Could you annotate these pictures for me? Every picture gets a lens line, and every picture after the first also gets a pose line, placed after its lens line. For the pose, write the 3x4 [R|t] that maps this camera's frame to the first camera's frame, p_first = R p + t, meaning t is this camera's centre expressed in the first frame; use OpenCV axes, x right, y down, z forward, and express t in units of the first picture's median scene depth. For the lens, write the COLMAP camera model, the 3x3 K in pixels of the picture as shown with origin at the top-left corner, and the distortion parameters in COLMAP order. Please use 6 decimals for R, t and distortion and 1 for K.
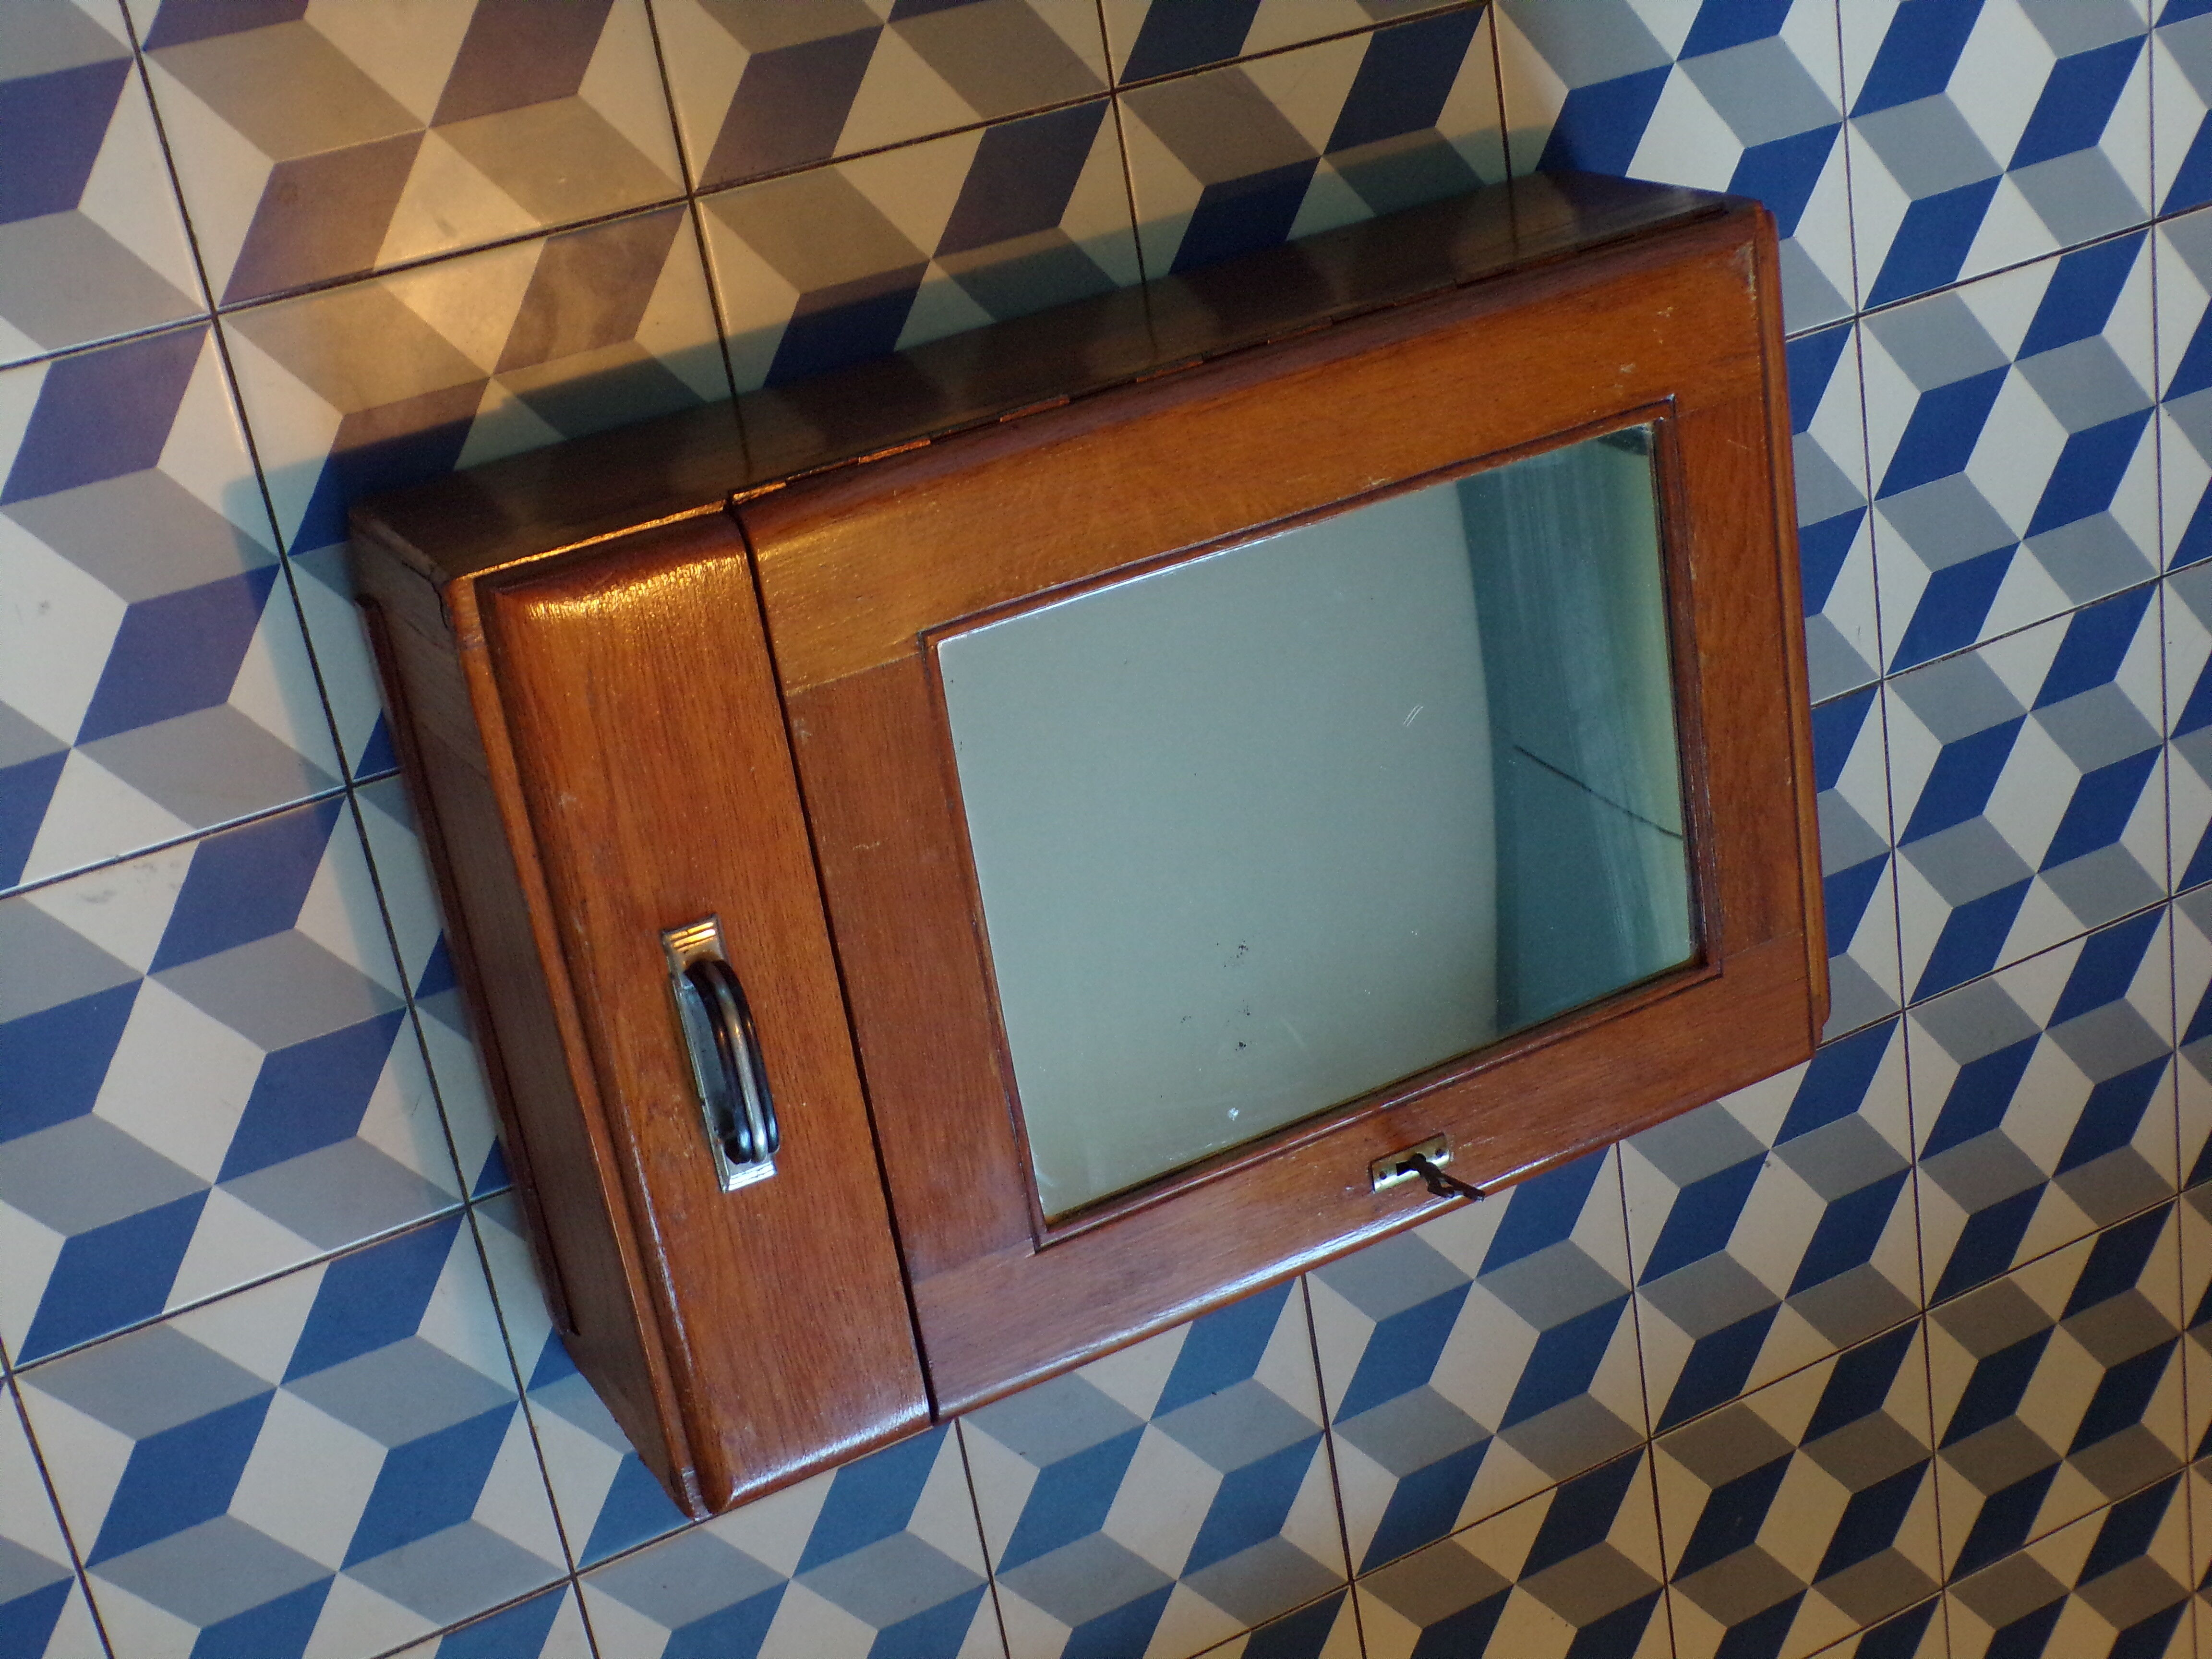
lens RADIAL K [[2965.8, 0, 1106.3], [0, 2965.8, 903.3], [0, 0, 1]] dist [0.001132, 0.055261]
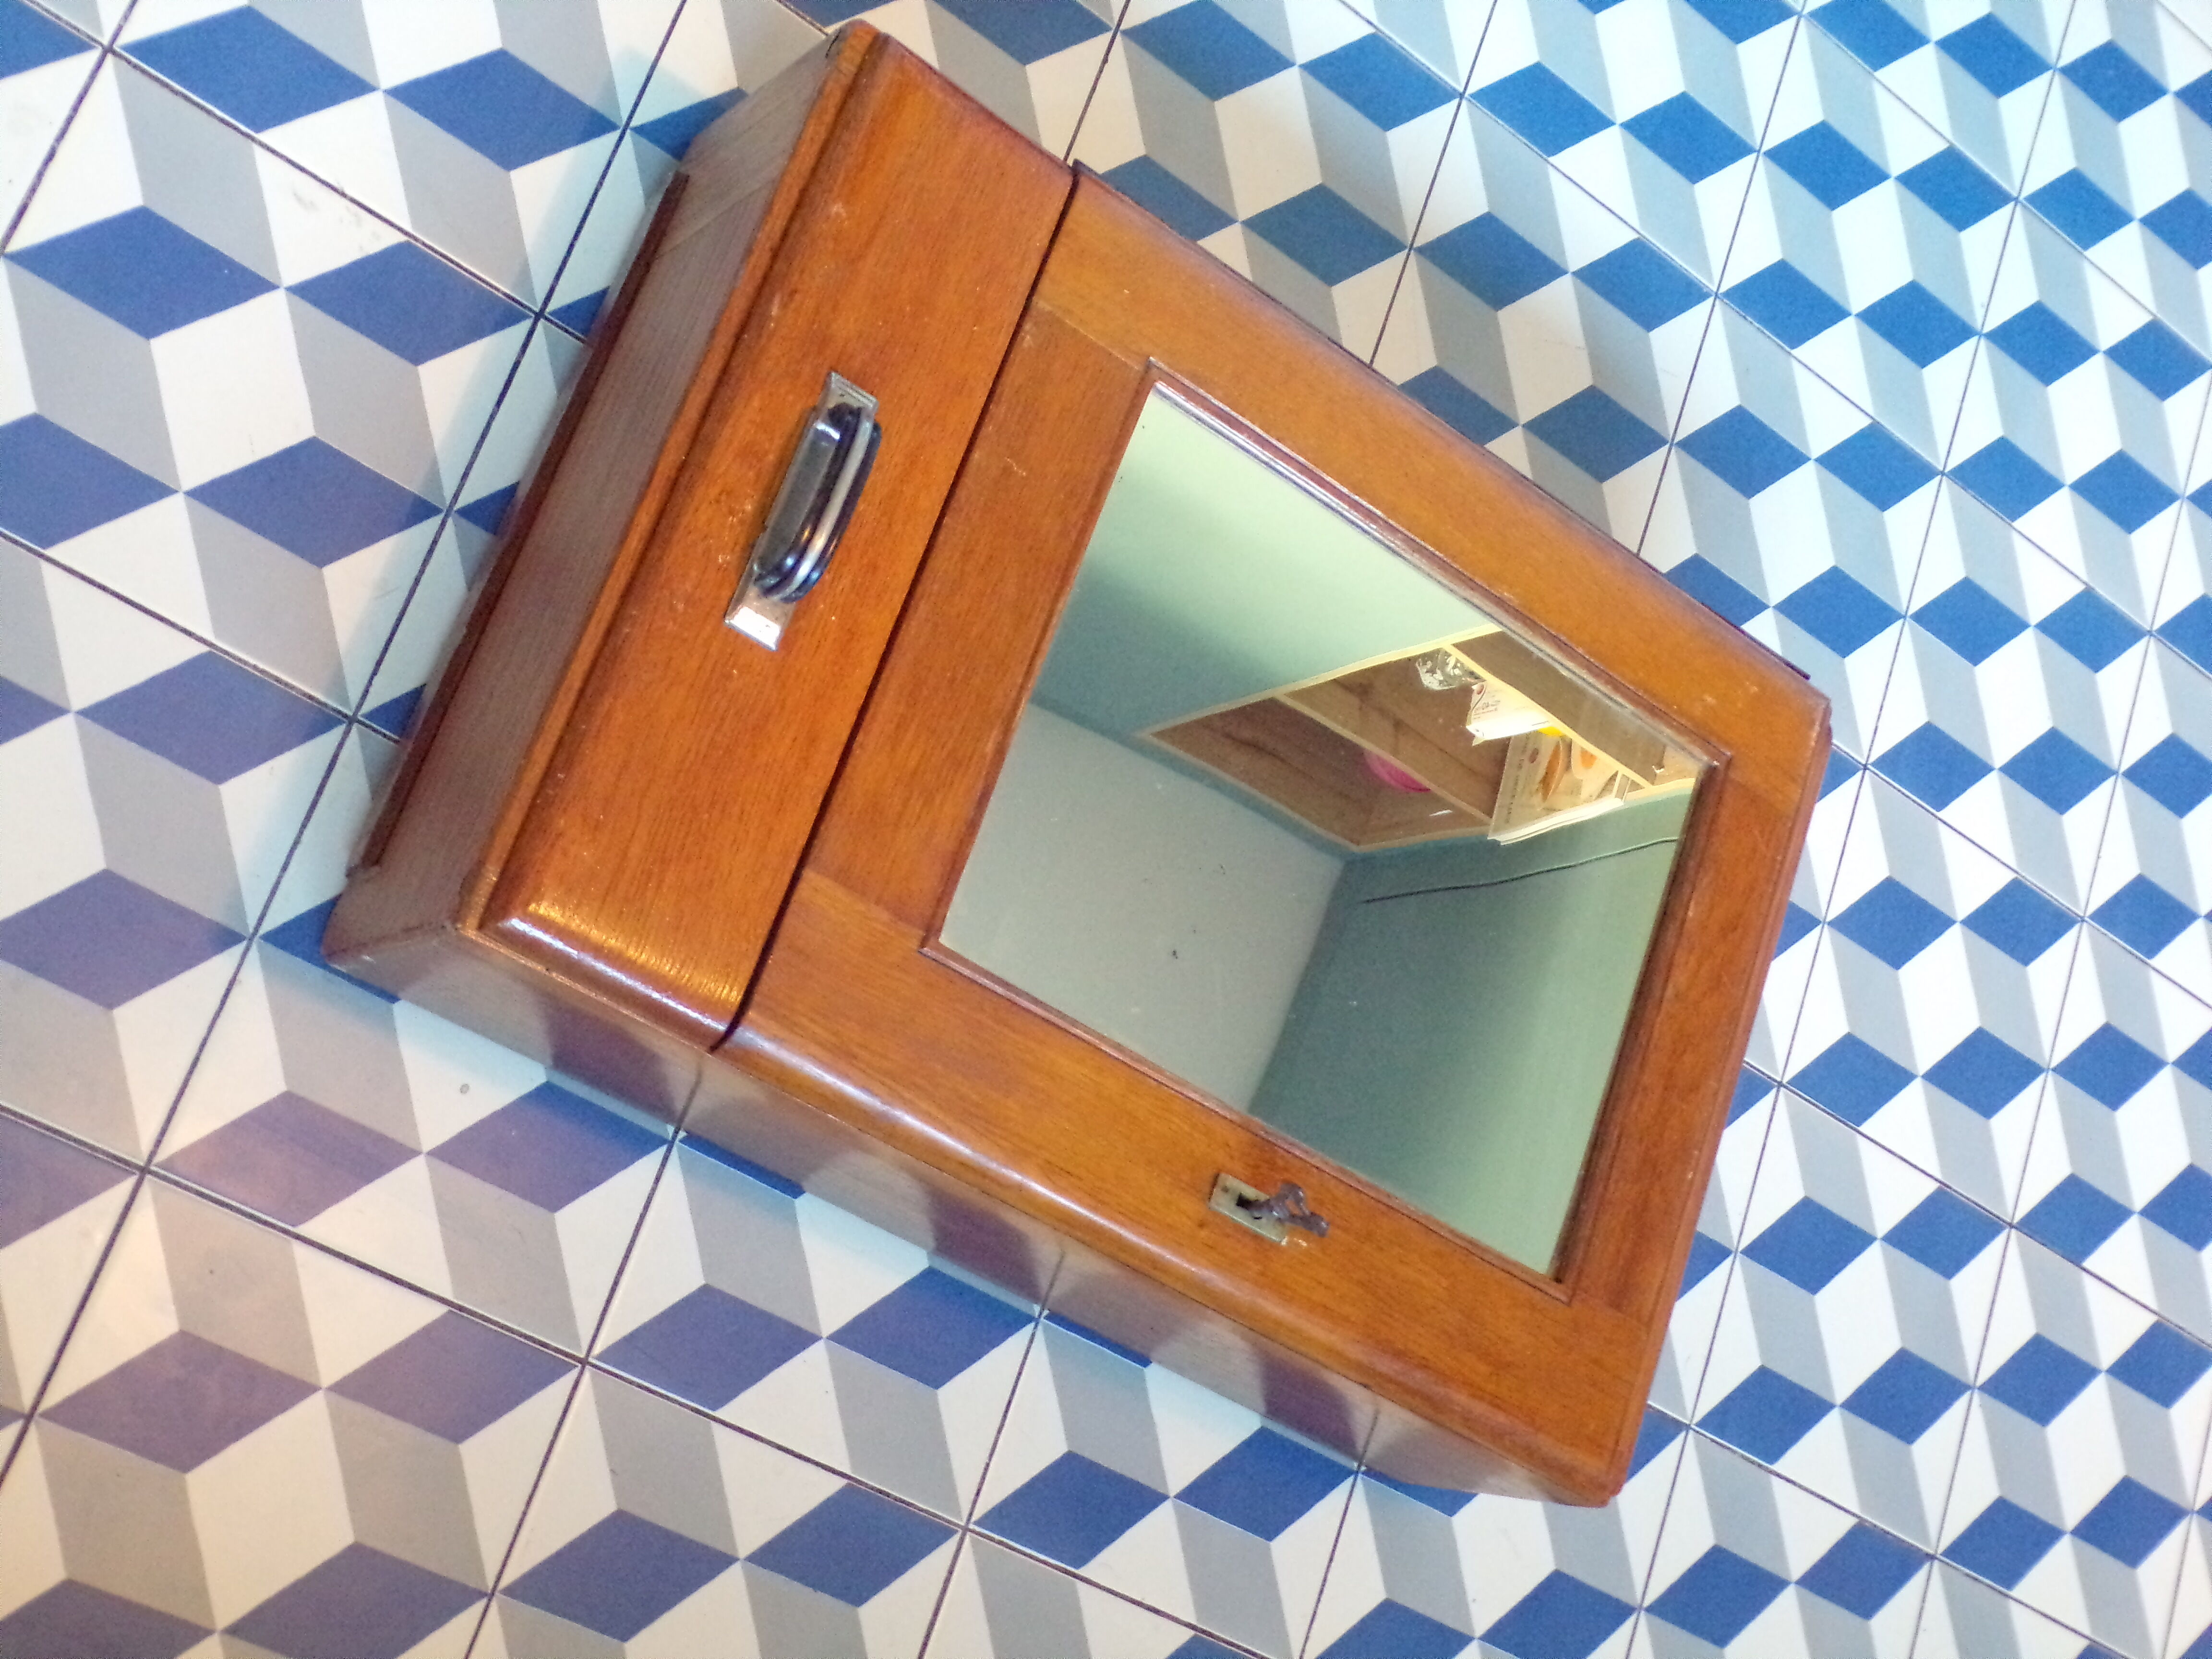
lens RADIAL K [[2965.8, 0, 1106.3], [0, 2965.8, 903.3], [0, 0, 1]] dist [0.001132, 0.055261]
pose [[0.874118, 0.484792, -0.029909, 0.047464], [-0.376643, 0.637660, -0.671960, 0.700236], [-0.306689, 0.598637, 0.739983, 0.289934]]
